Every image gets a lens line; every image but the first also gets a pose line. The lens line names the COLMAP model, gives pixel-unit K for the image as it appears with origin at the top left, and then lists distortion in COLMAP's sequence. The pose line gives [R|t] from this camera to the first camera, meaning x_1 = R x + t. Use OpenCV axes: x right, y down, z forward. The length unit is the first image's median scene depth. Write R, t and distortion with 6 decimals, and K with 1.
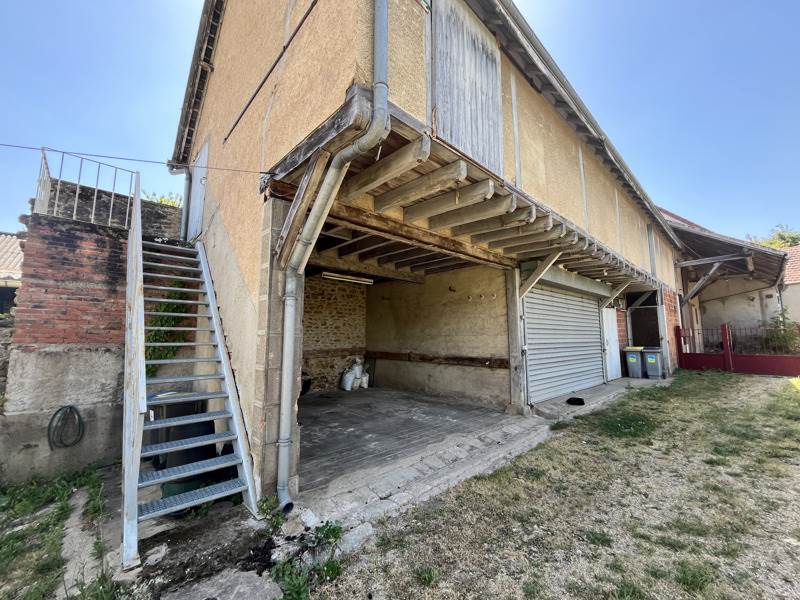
lens RADIAL K [[325.6, 0, 399.5], [0, 325.6, 297.6], [0, 0, 1]] dist [-0.002550, 0.000112]
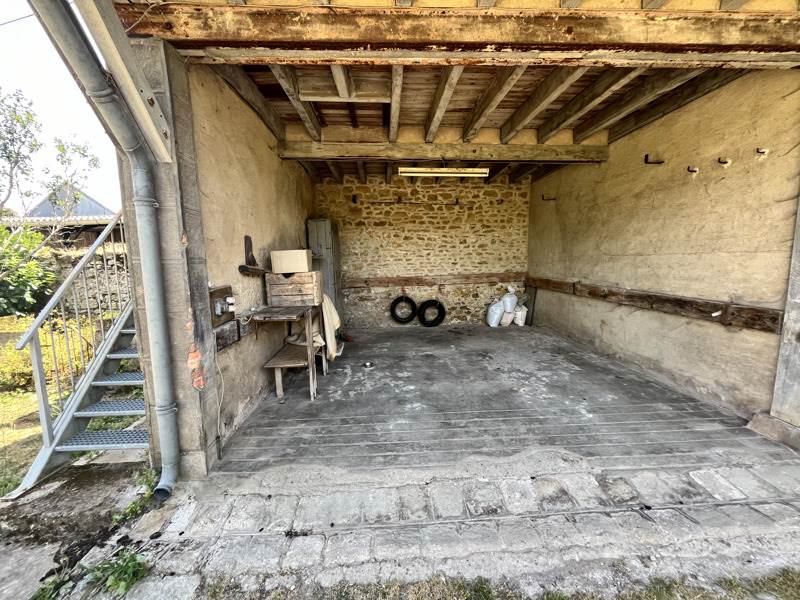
lens RADIAL K [[325.6, 0, 399.0], [0, 325.6, 298.9], [0, 0, 1]] dist [-0.002550, 0.000112]
pose [[0.760233, 0.070344, -0.645830, 0.214756], [0.090655, 0.972907, 0.212684, 0.042329], [0.643294, -0.220237, 0.733259, 0.371046]]
